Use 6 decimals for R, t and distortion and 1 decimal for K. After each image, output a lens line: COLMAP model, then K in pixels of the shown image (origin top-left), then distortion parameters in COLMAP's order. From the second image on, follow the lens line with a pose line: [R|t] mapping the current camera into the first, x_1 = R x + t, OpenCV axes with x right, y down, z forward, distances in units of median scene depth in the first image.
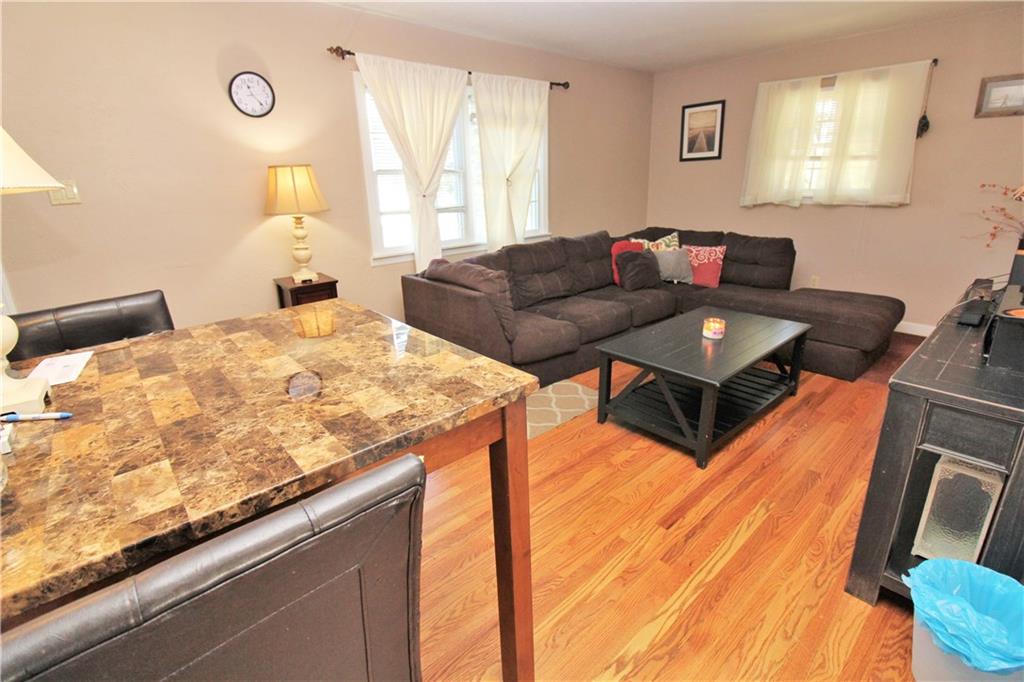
lens RADIAL K [[461.5, 0, 512.0], [0, 461.5, 341.0], [0, 0, 1]] dist [0.002852, -0.000286]
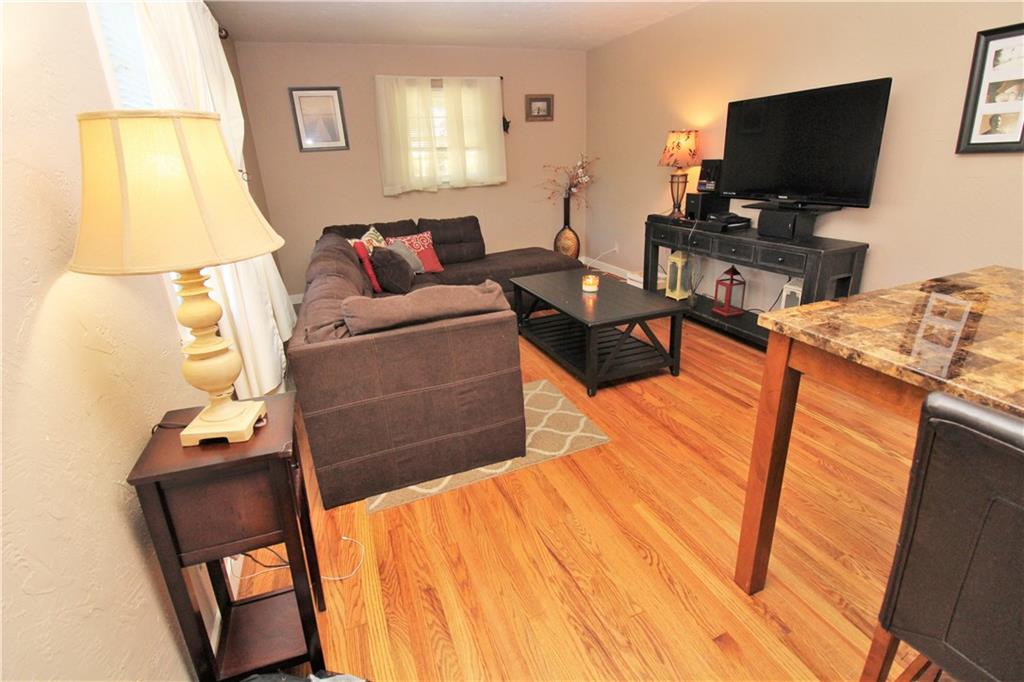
lens RADIAL K [[500.7, 0, 512.0], [0, 500.7, 341.0], [0, 0, 1]] dist [-0.028209, -0.000273]
pose [[0.354893, -0.316593, 0.879670, -0.557538], [0.352885, 0.916678, 0.187545, -0.138844], [-0.865750, 0.243863, 0.437044, 0.462048]]
